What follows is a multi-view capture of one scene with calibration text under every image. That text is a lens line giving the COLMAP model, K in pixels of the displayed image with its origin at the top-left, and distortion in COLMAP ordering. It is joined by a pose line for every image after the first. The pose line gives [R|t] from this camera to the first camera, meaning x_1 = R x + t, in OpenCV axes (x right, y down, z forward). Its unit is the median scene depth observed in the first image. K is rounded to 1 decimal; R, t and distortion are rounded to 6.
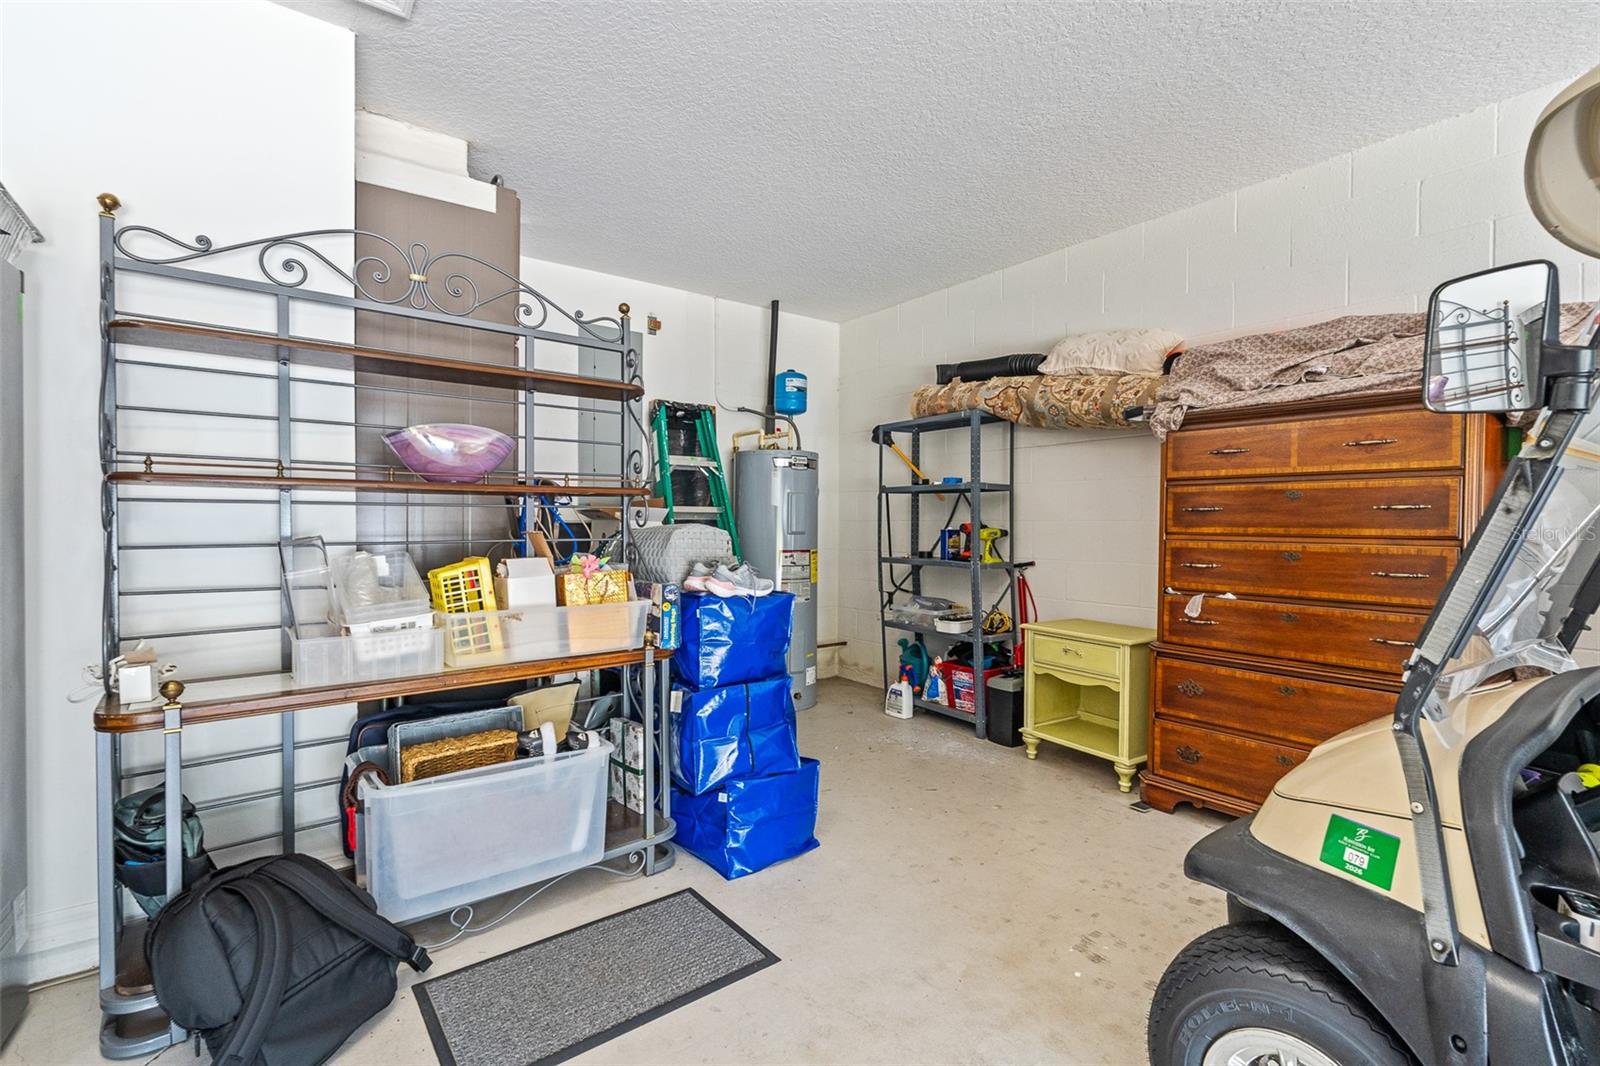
lens RADIAL K [[720.6, 0, 799.0], [0, 720.6, 530.9], [0, 0, 1]] dist [0.002178, 0.000319]
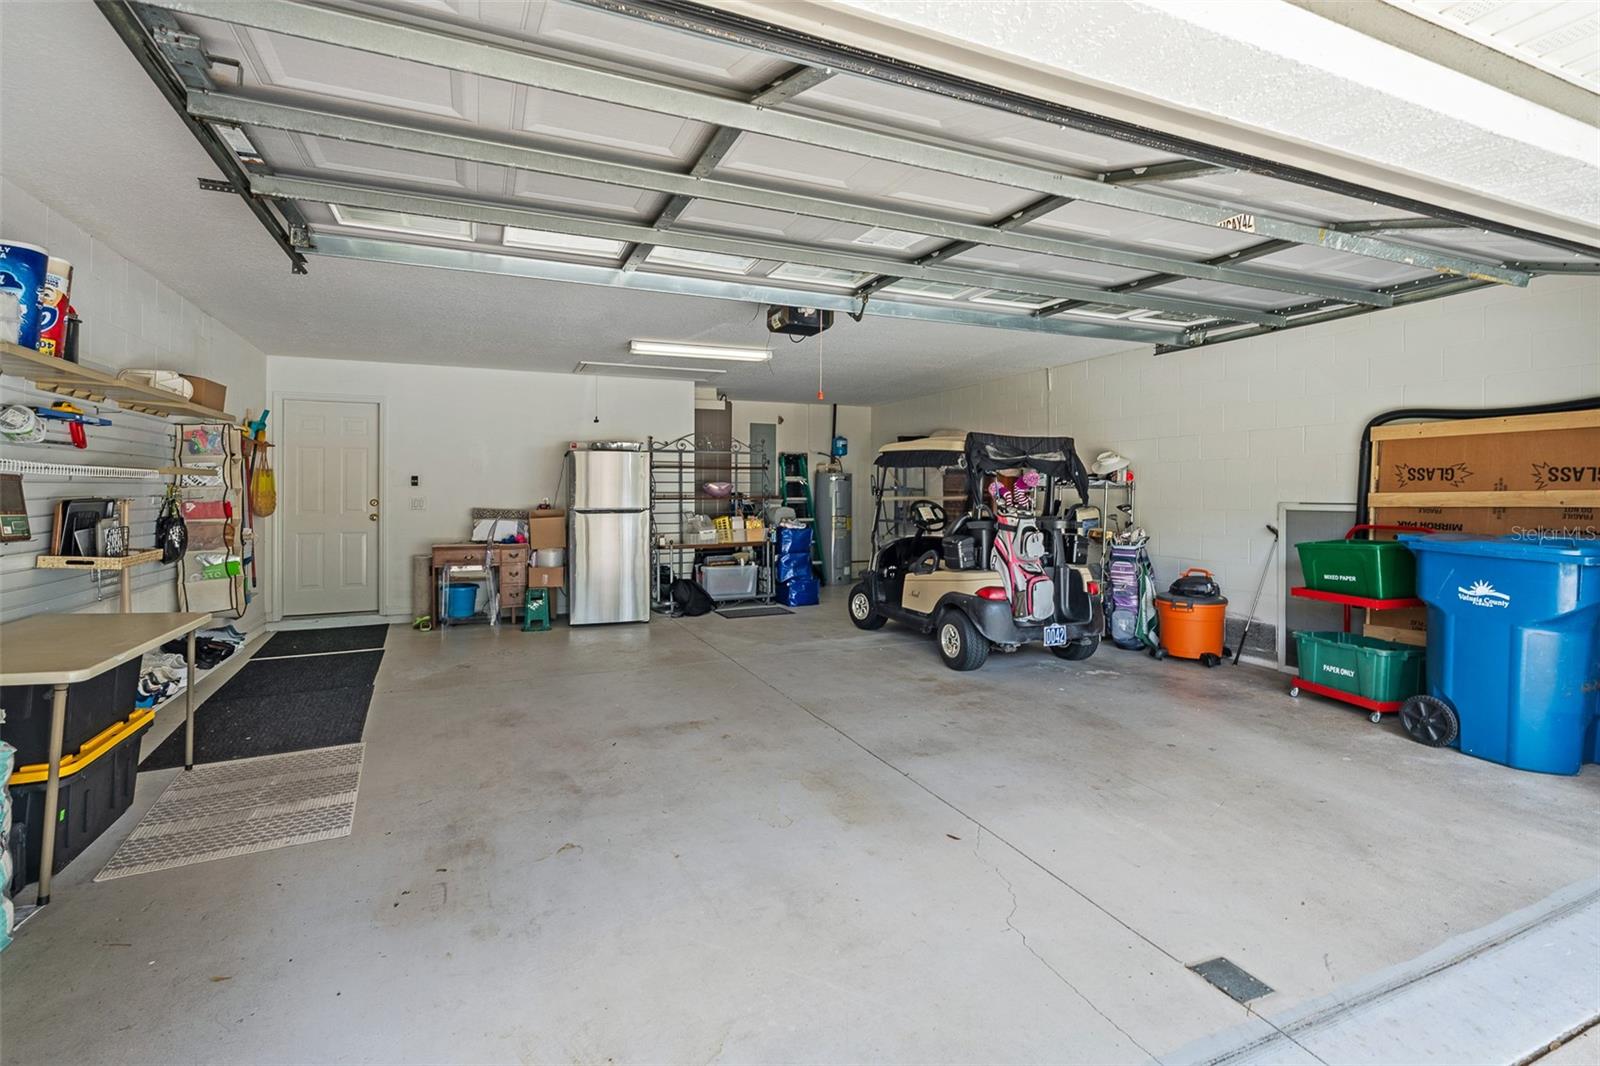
lens RADIAL K [[720.6, 0, 774.5], [0, 720.6, 500.9], [0, 0, 1]] dist [0.002178, 0.000319]
pose [[0.964457, -0.003467, -0.264216, 0.765083], [0.002723, 0.999991, -0.003185, -0.030342], [0.264225, 0.002353, 0.964458, -2.436939]]
